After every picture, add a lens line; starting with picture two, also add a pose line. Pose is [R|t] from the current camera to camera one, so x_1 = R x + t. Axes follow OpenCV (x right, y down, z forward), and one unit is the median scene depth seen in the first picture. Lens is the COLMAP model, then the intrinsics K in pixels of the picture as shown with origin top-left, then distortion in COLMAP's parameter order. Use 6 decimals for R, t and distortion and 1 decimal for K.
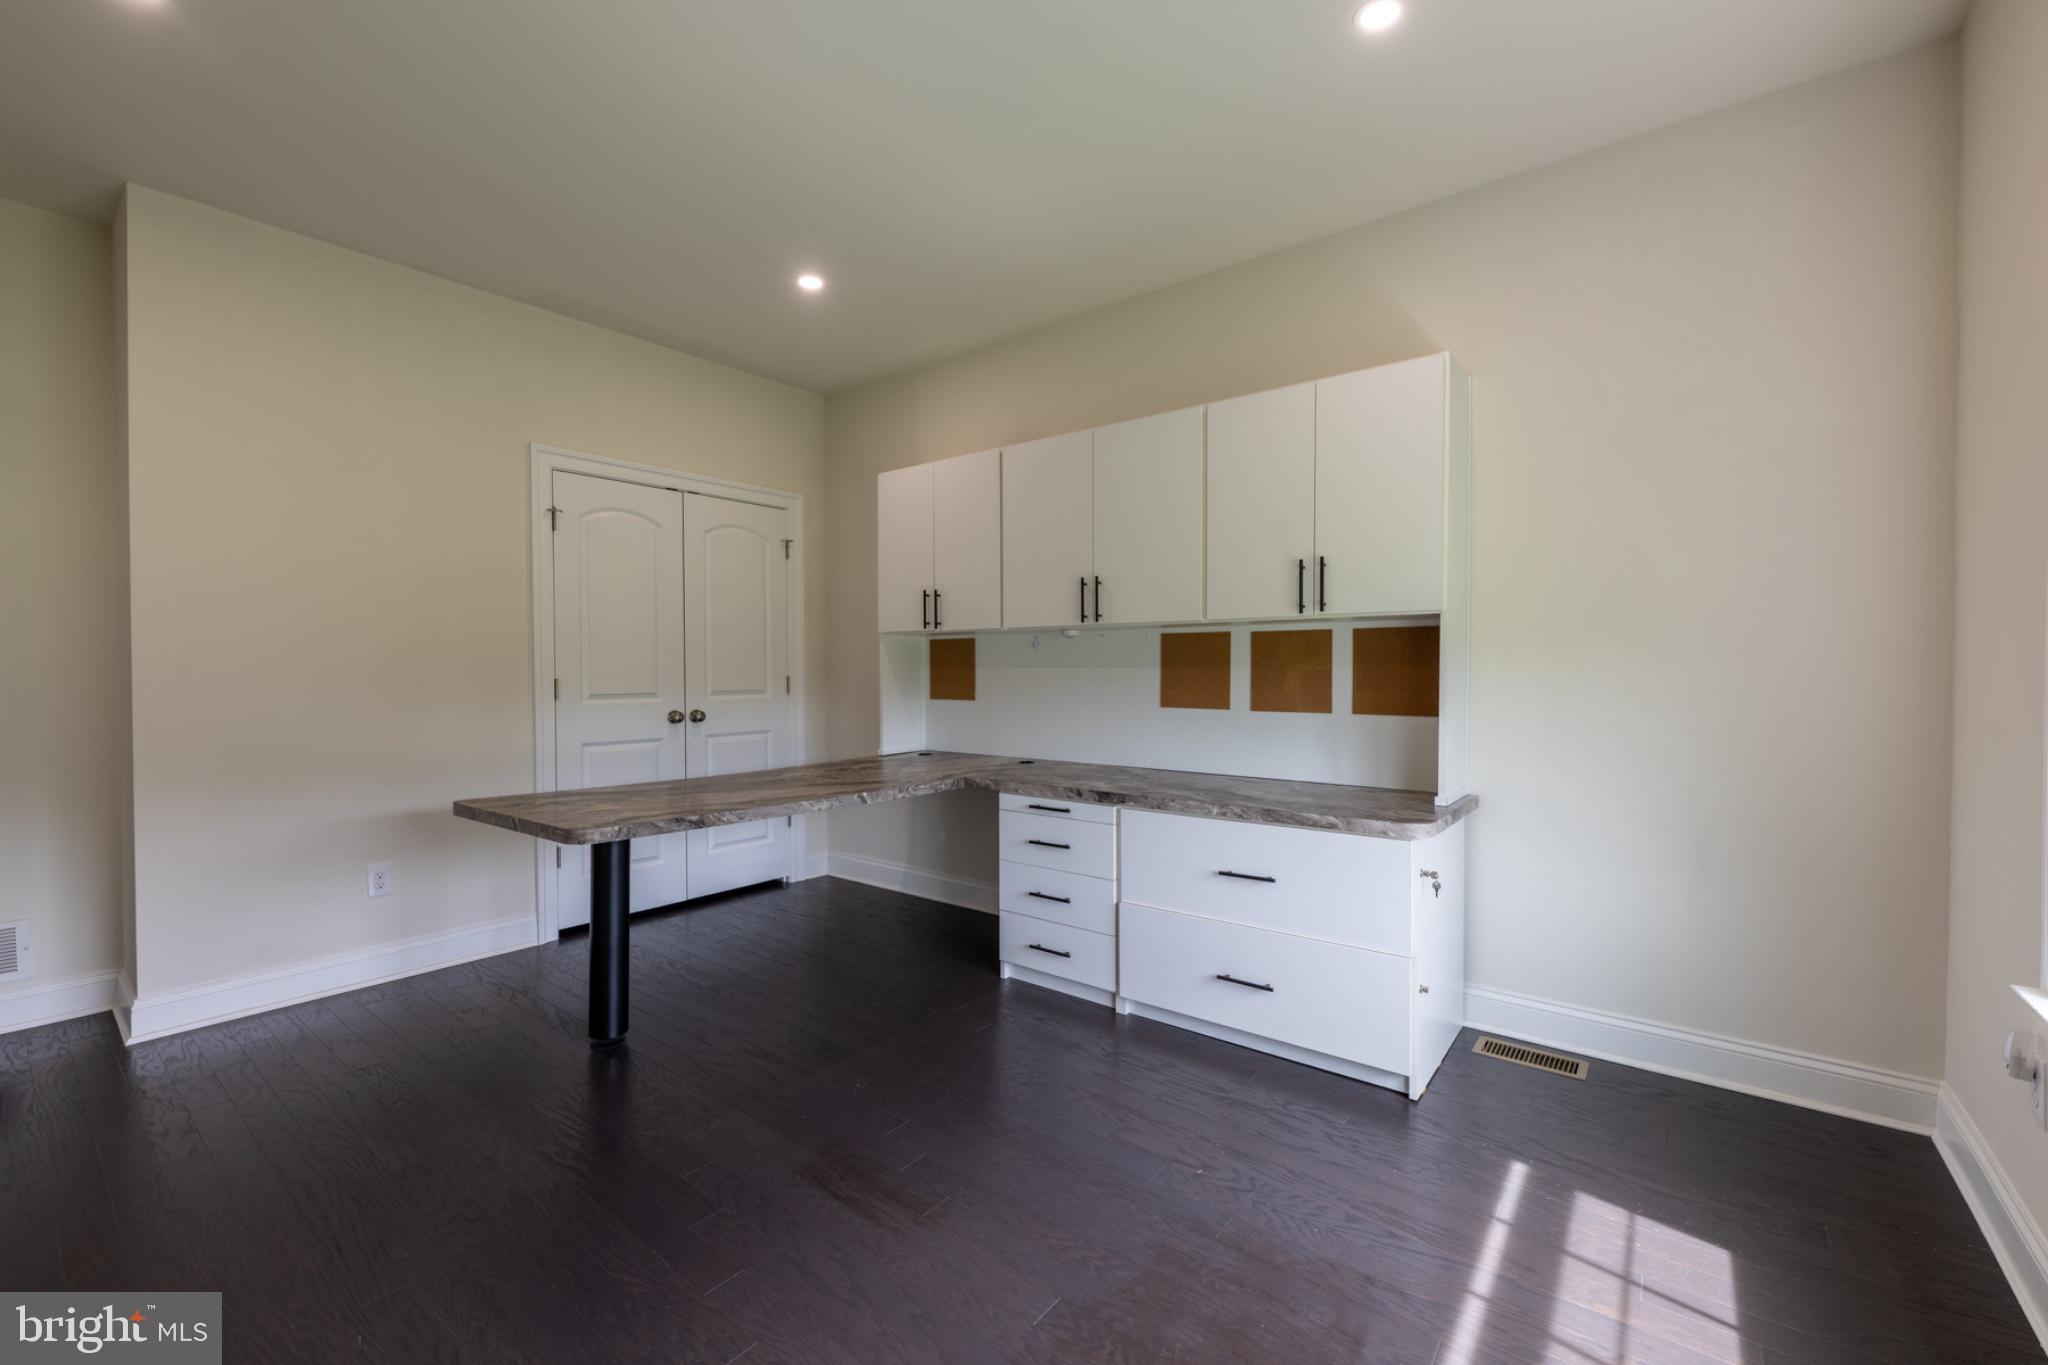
lens RADIAL K [[820.9, 0, 1025.0], [0, 820.9, 673.5], [0, 0, 1]] dist [-0.016085, -0.000100]
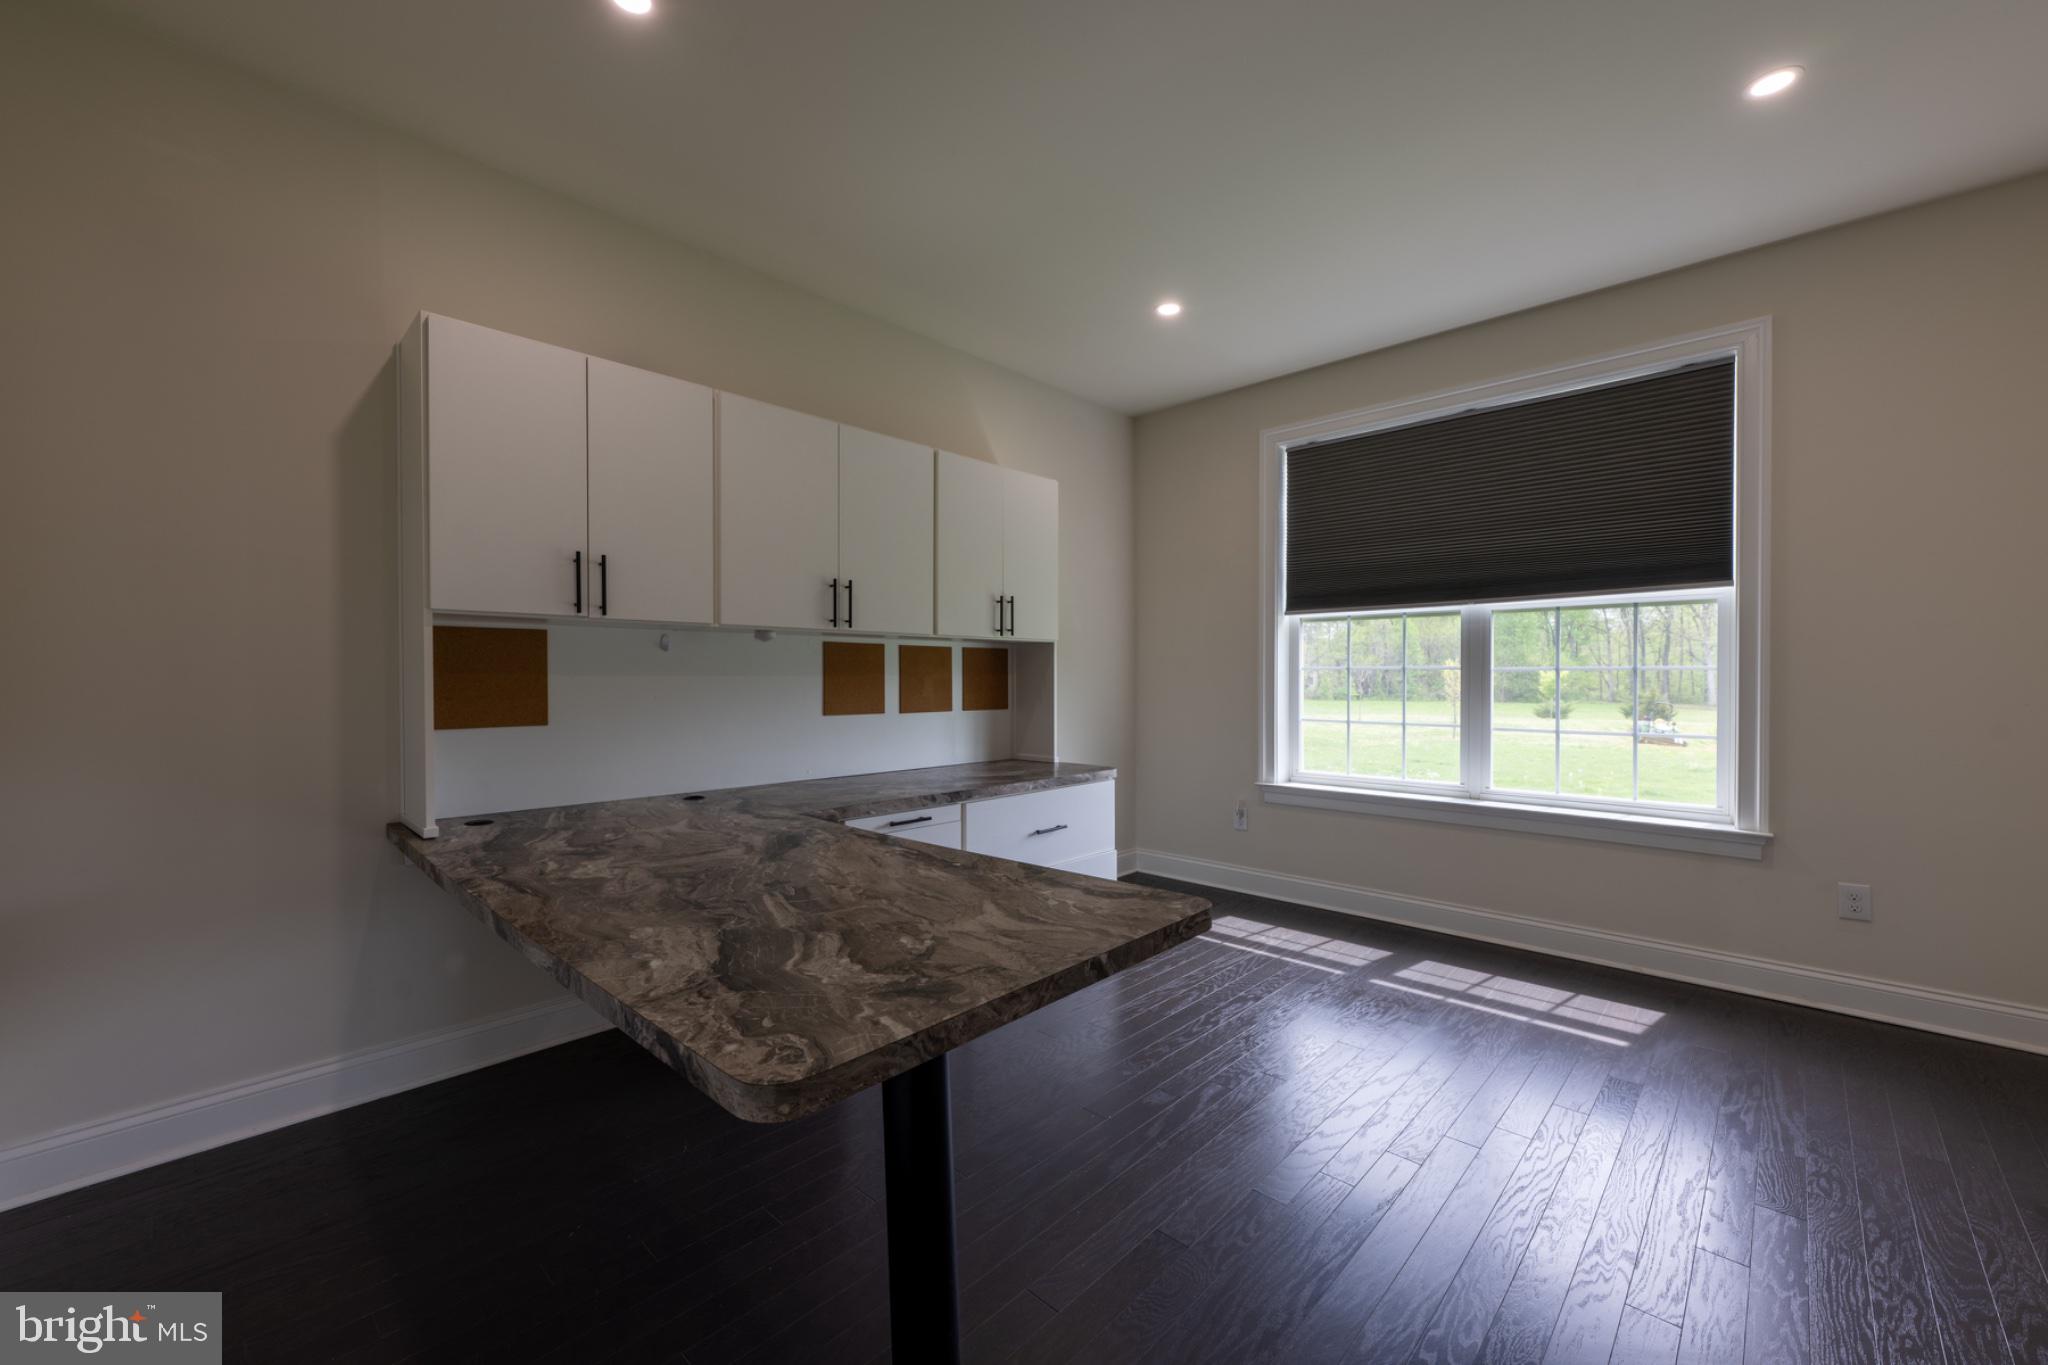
lens RADIAL K [[808.9, 0, 1037.9], [0, 808.9, 677.3], [0, 0, 1]] dist [-0.002137, 0.000878]
pose [[0.091166, -0.001011, 0.995835, -0.834560], [0.002104, 0.999997, 0.000822, -0.005978], [-0.995833, 0.002021, 0.091168, 0.699816]]
